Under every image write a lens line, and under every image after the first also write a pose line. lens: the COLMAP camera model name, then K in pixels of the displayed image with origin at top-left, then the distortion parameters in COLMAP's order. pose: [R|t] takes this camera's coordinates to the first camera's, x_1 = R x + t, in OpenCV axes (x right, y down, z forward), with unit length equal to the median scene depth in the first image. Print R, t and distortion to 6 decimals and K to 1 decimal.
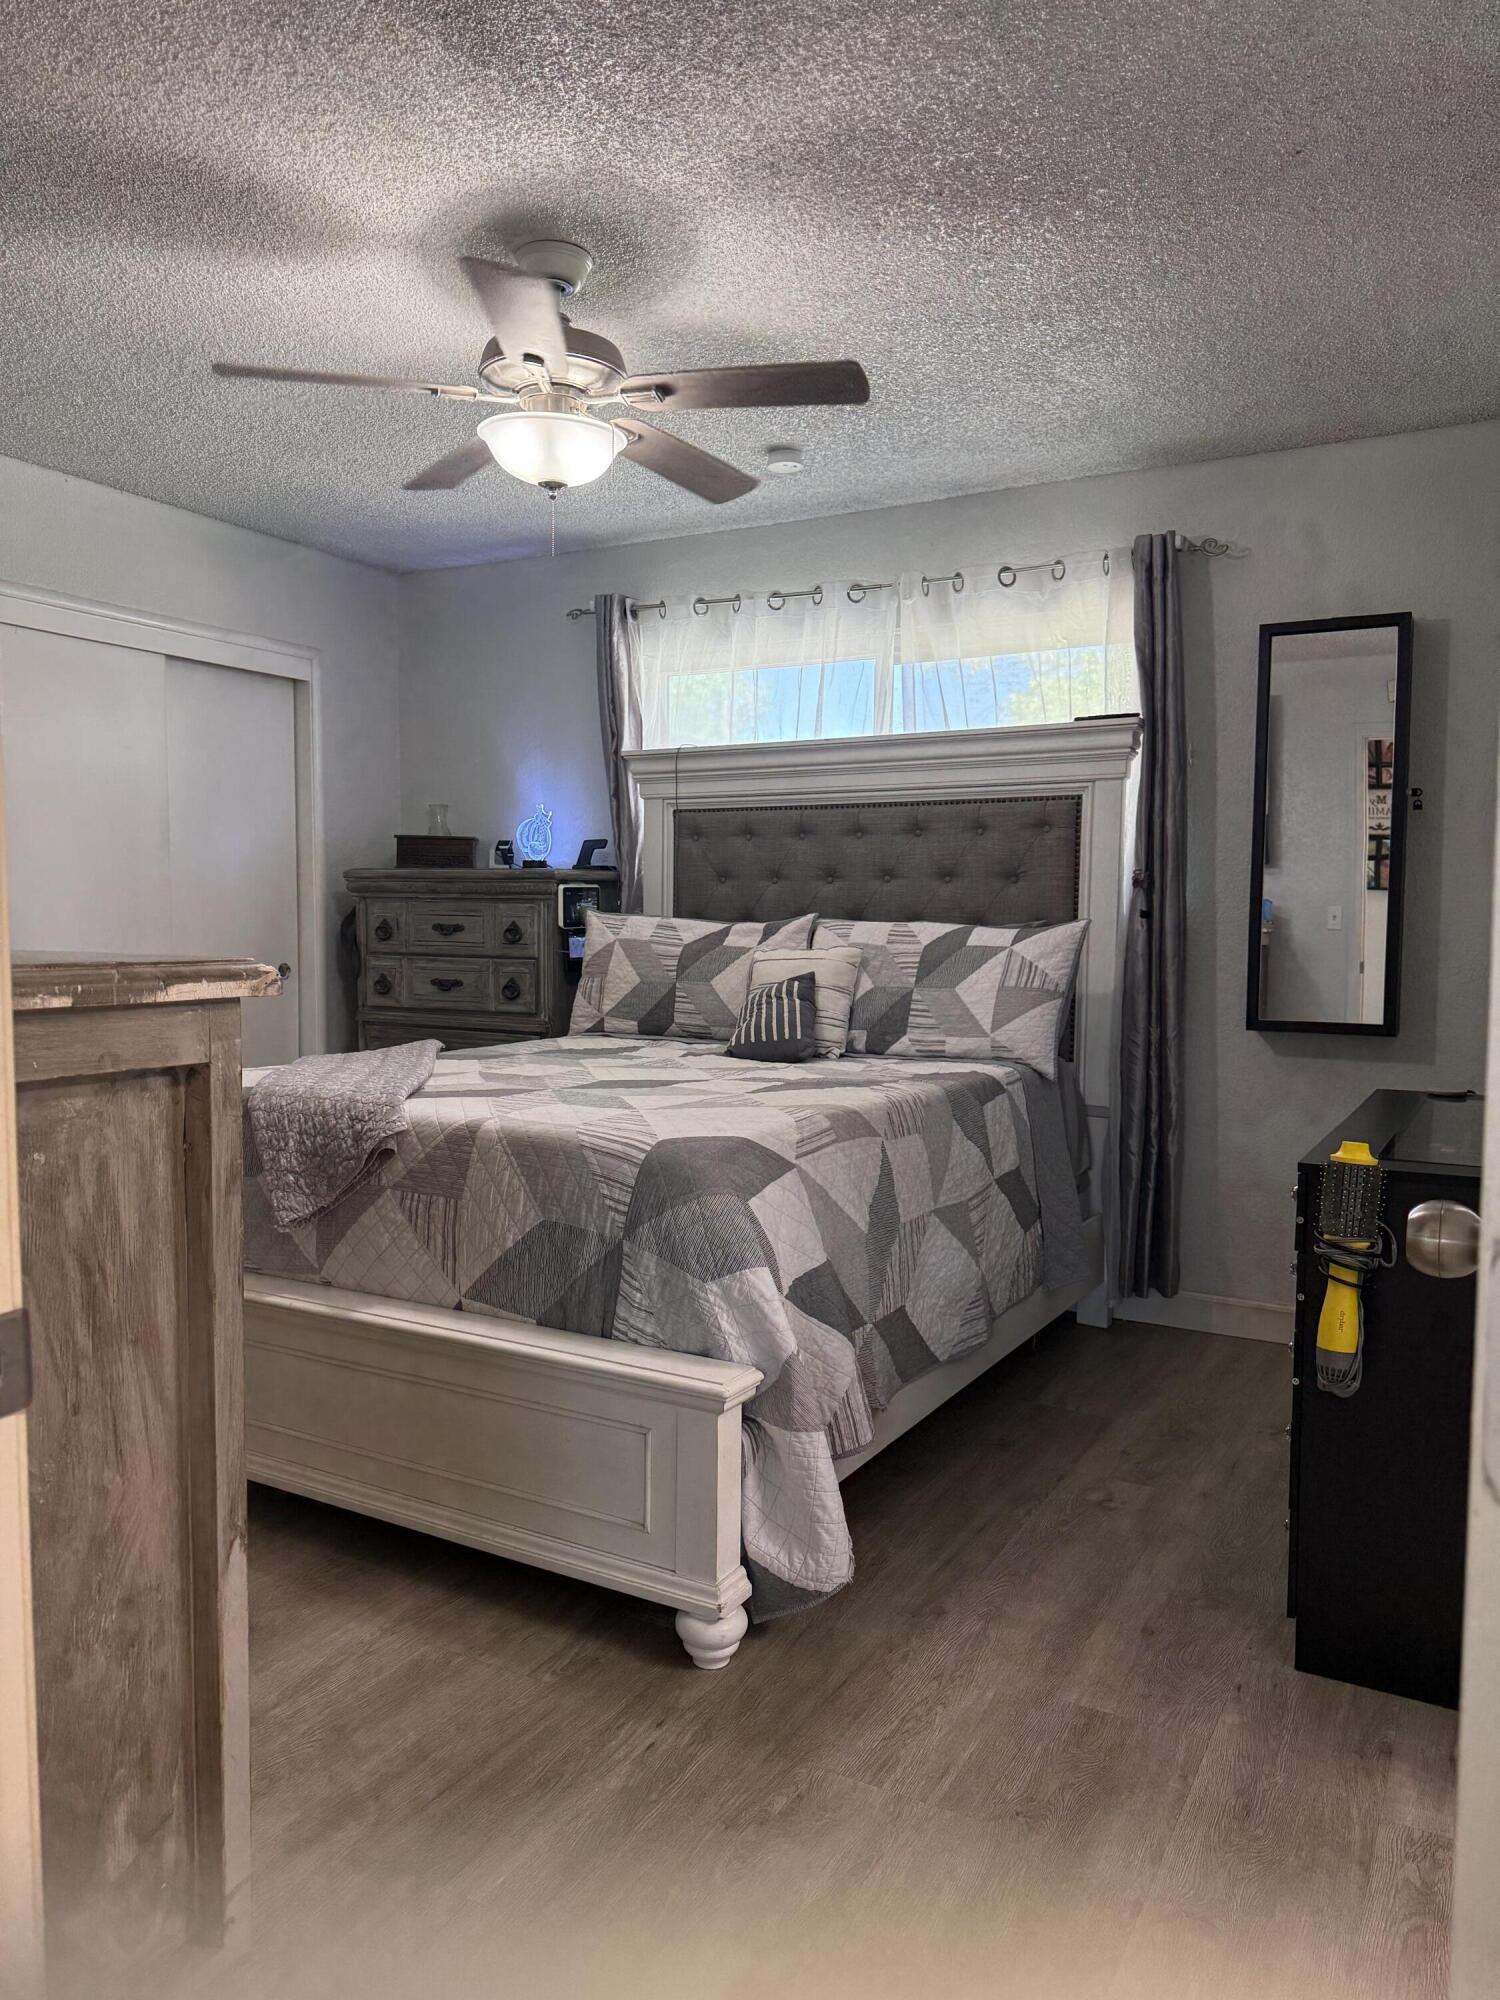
lens RADIAL K [[1428.1, 0, 750.0], [0, 1428.1, 1000.0], [0, 0, 1]] dist [0.158225, -0.221089]
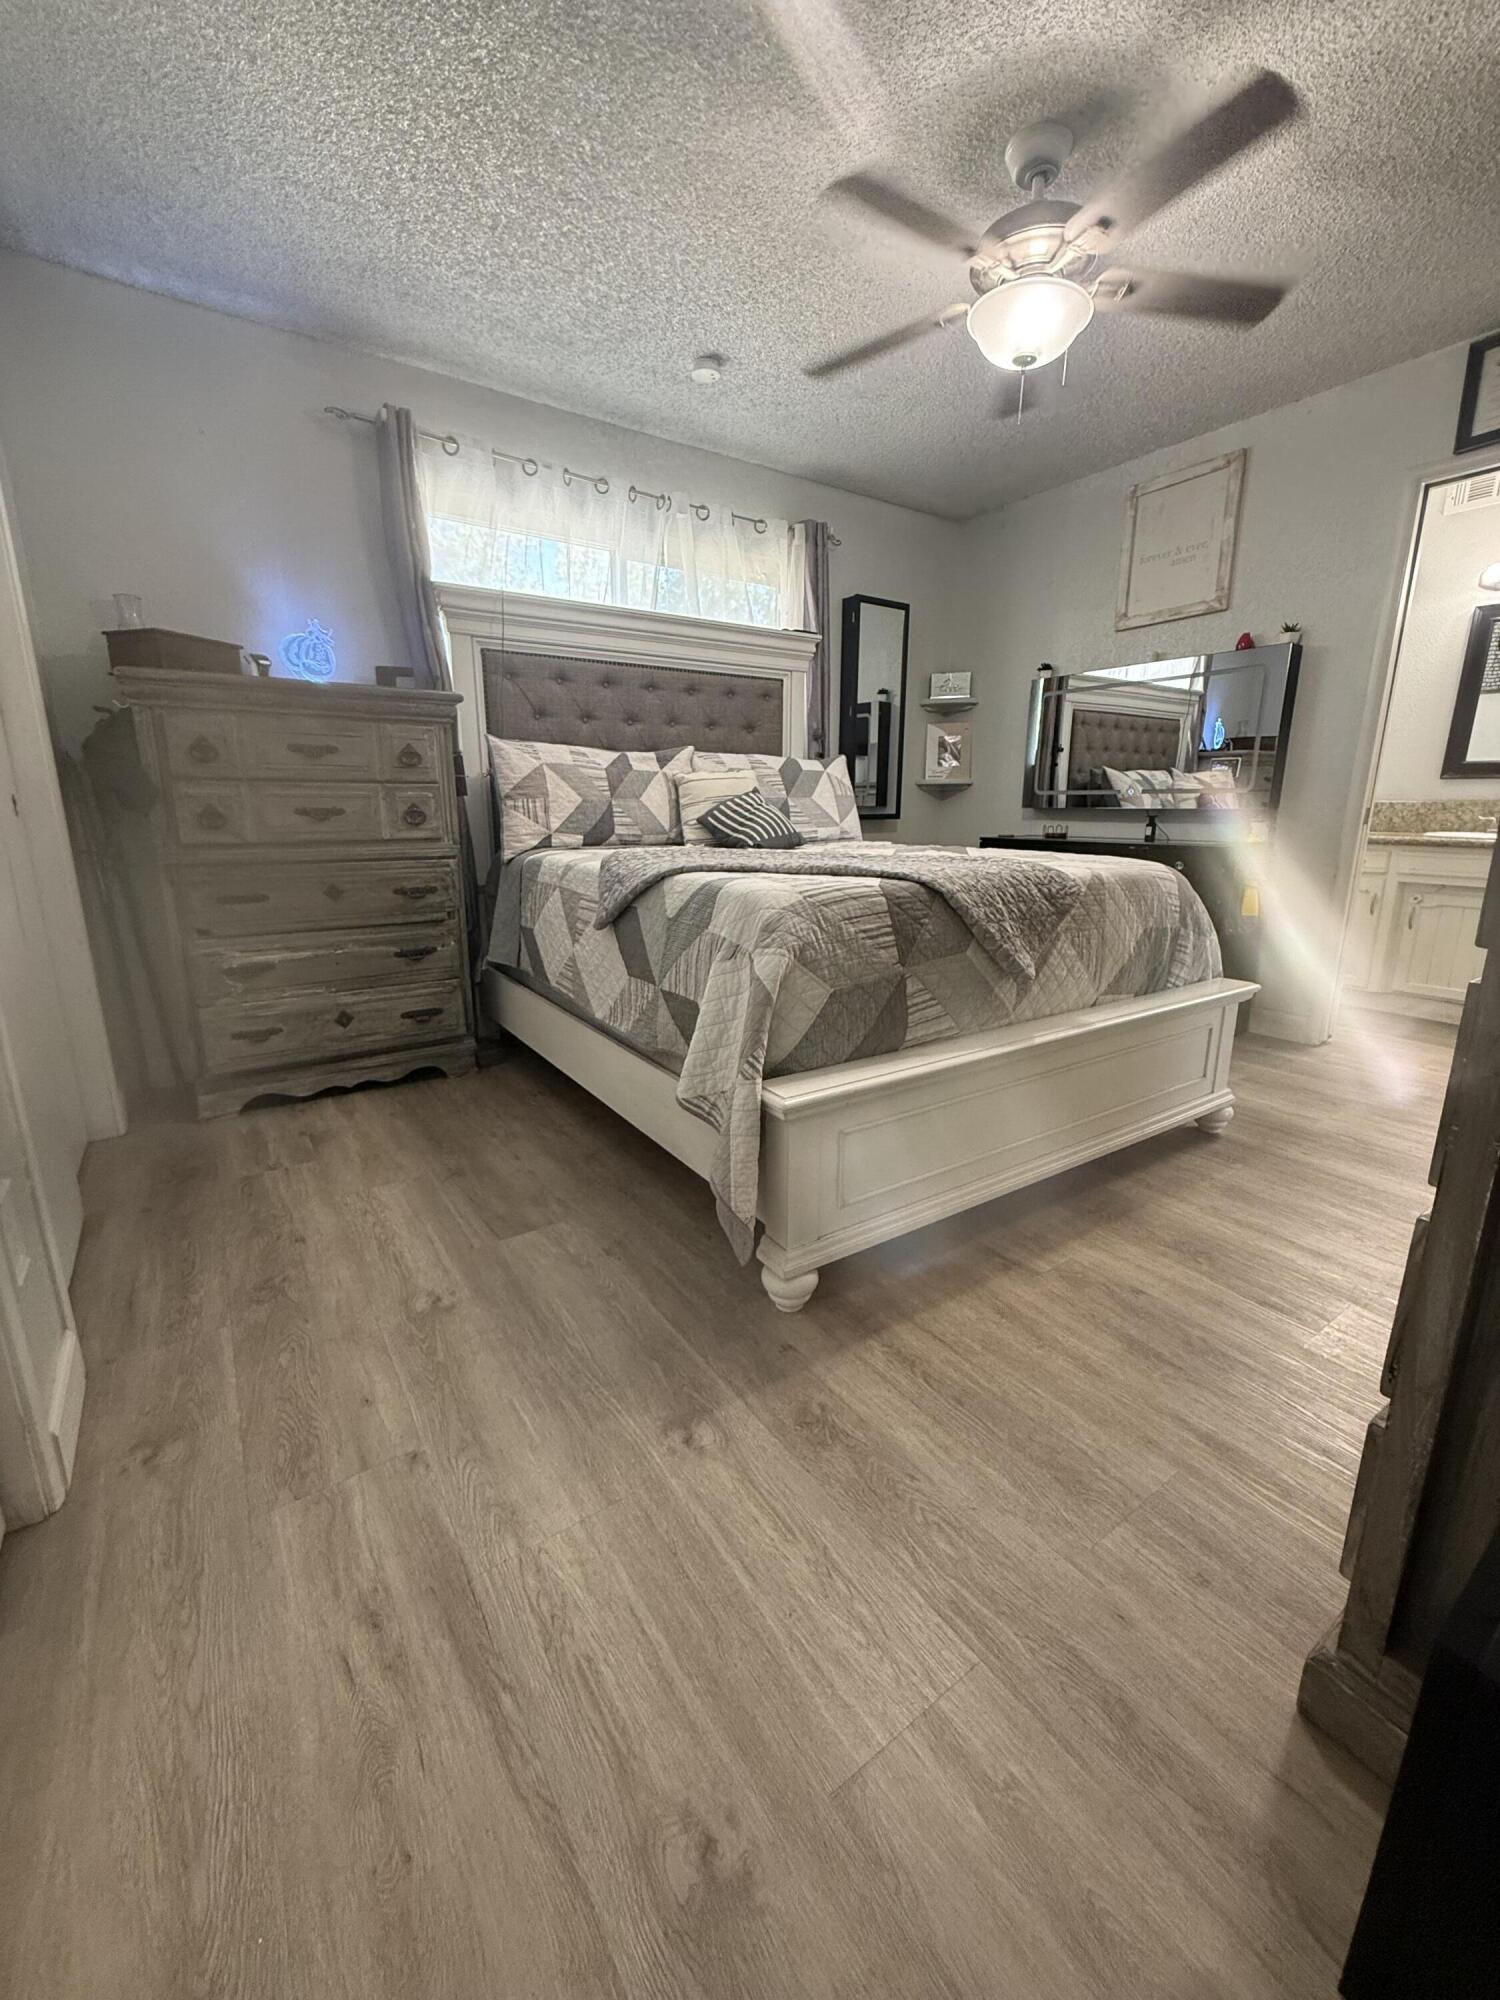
lens RADIAL K [[806.9, 0, 750.0], [0, 806.9, 1000.0], [0, 0, 1]] dist [-0.003666, -0.000301]
pose [[0.439158, -0.222616, 0.870392, -0.606950], [0.057336, 0.973784, 0.220131, 0.008338], [-0.896579, -0.046767, 0.440408, 0.557484]]
